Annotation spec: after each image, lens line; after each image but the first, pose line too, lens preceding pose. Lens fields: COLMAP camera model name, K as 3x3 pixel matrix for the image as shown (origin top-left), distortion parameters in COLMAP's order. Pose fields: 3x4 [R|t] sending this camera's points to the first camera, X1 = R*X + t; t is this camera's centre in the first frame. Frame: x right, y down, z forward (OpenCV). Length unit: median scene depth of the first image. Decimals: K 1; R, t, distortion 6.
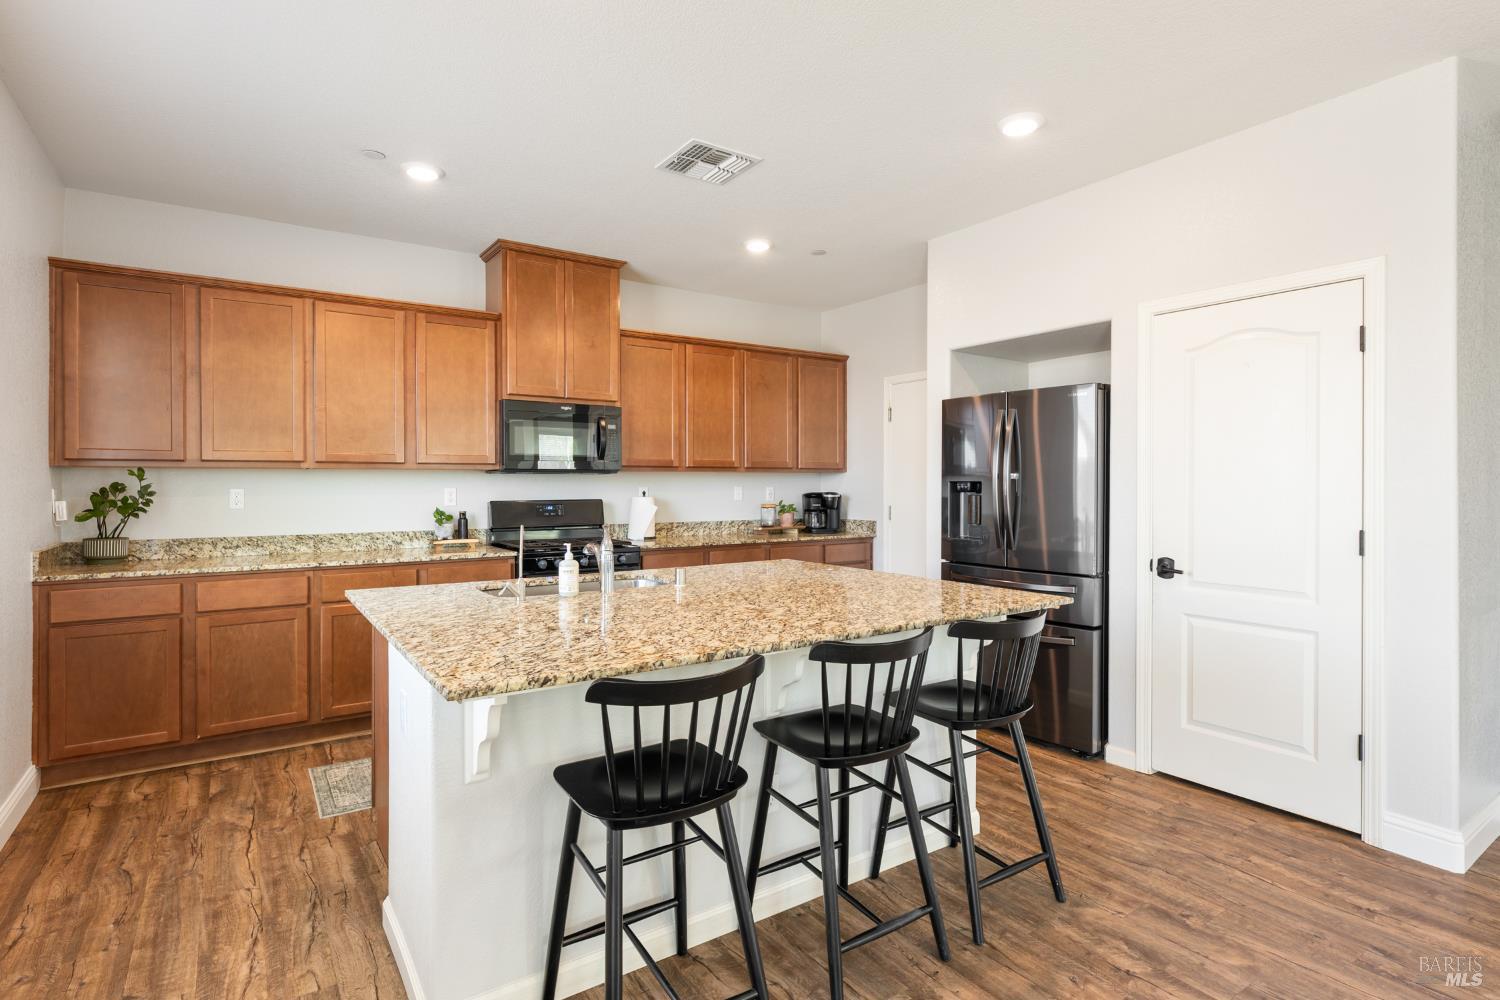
lens RADIAL K [[752.8, 0, 748.3], [0, 752.8, 489.2], [0, 0, 1]] dist [0.001163, -0.001111]
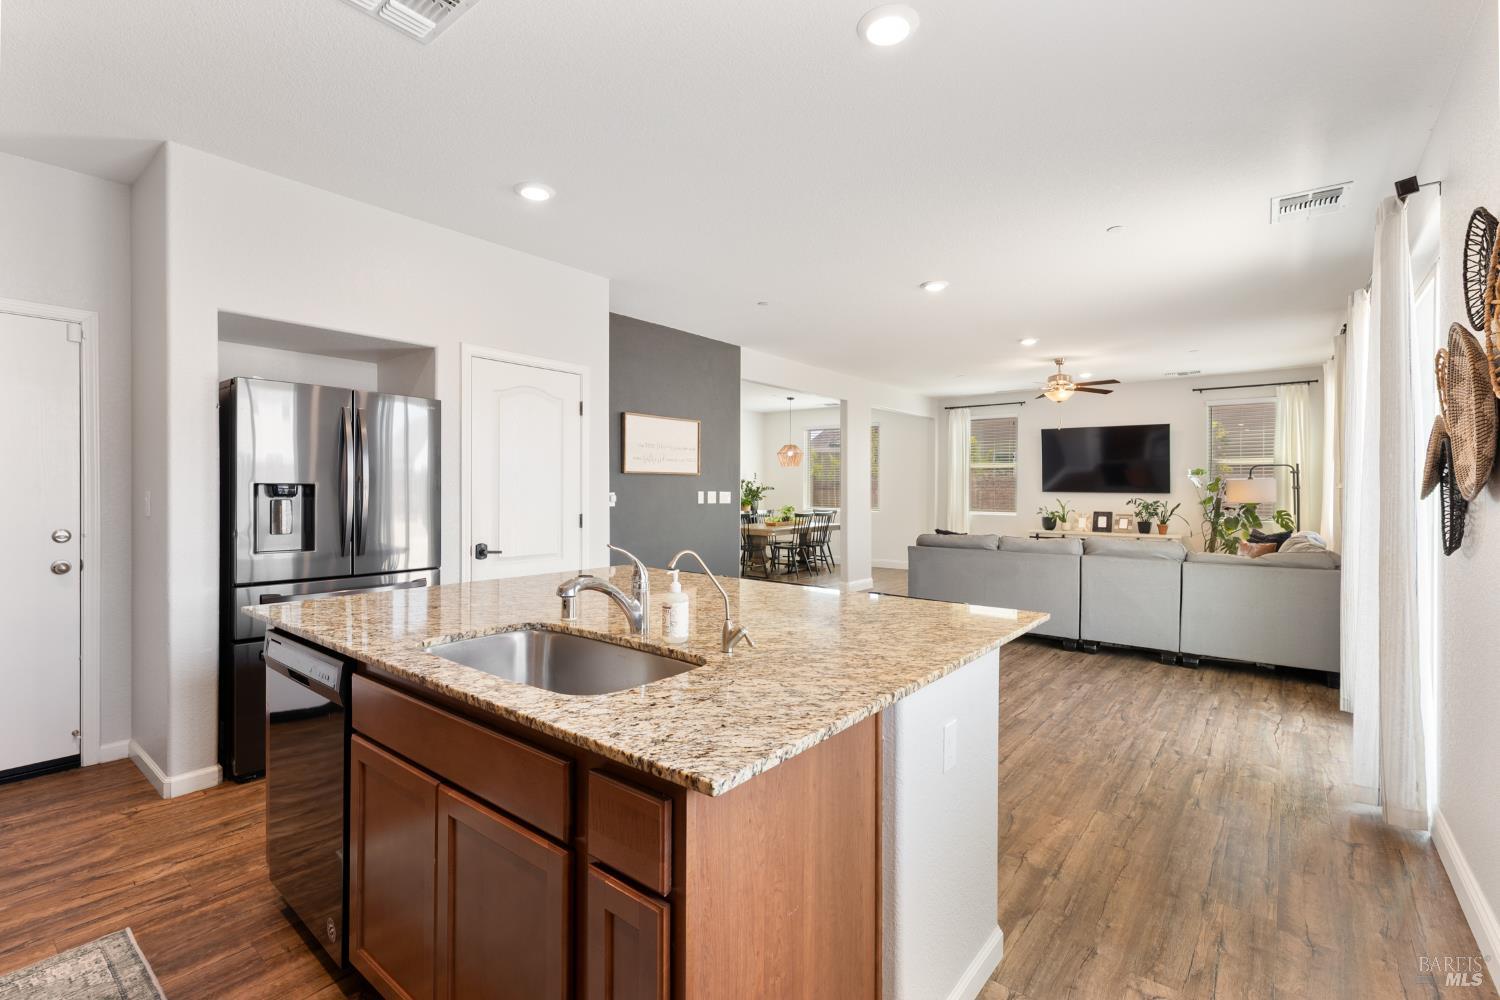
lens RADIAL K [[676.4, 0, 743.7], [0, 676.4, 494.1], [0, 0, 1]] dist [-0.001109, 0.000209]
pose [[-0.289928, -0.008657, 0.957009, -0.564366], [0.001458, 0.999954, 0.009487, -0.005355], [-0.957047, 0.004146, -0.289902, 0.717750]]
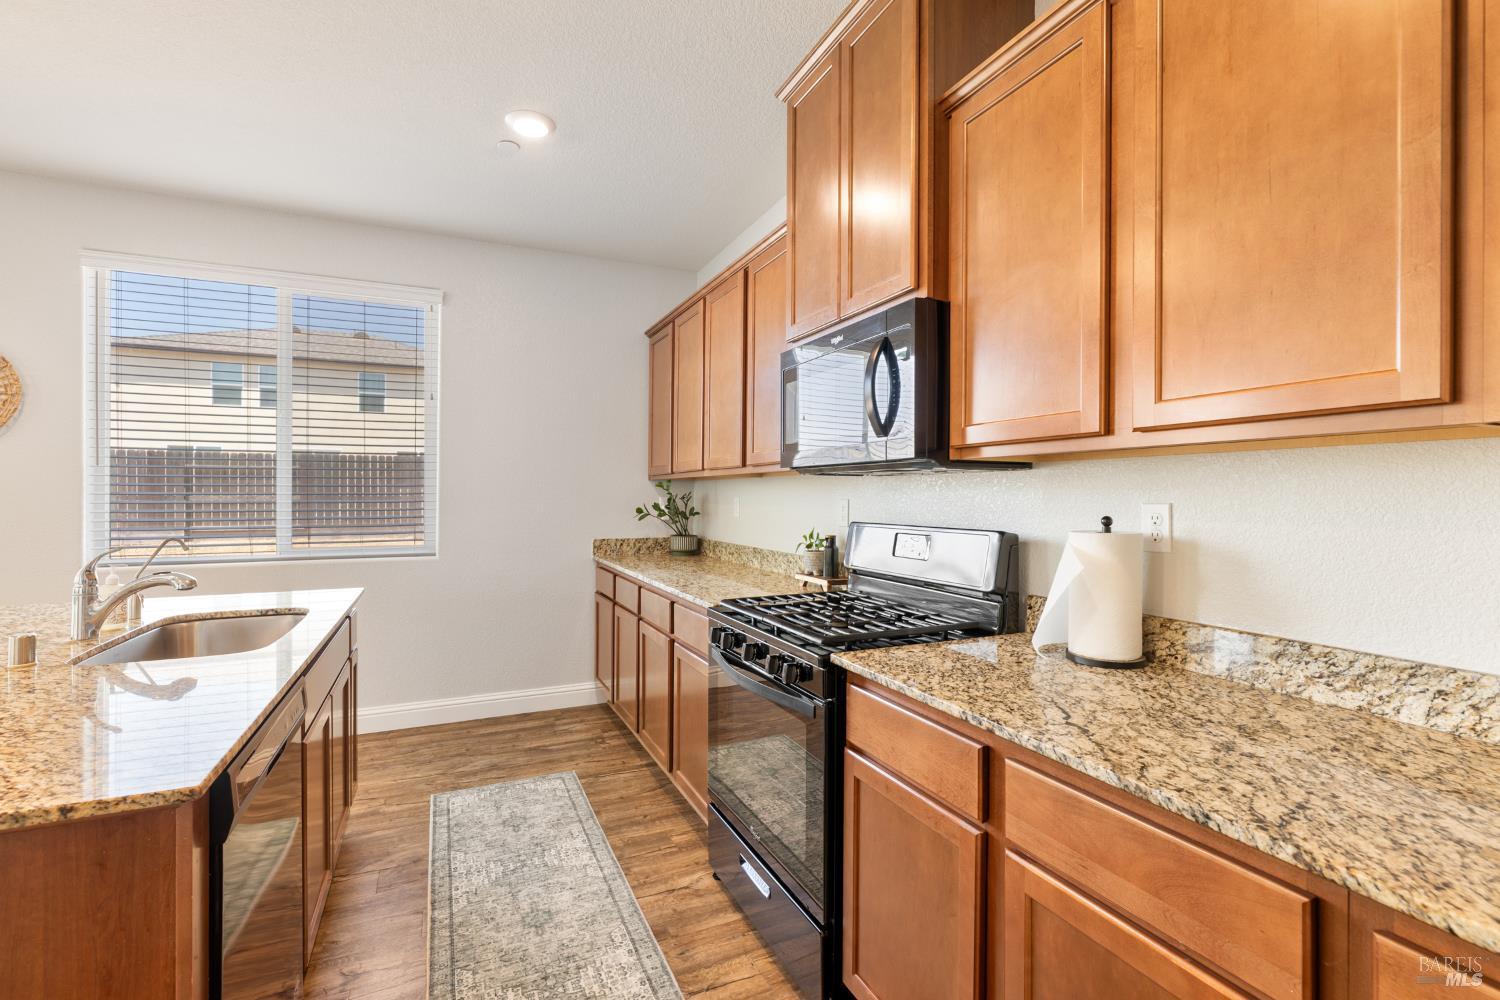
lens RADIAL K [[676.4, 0, 742.4], [0, 676.4, 493.6], [0, 0, 1]] dist [-0.001109, 0.000209]
pose [[-0.175302, 0.005426, -0.984500, 0.232539], [-0.004277, 0.999971, 0.006273, -0.010906], [0.984505, 0.005310, -0.175274, 1.141272]]
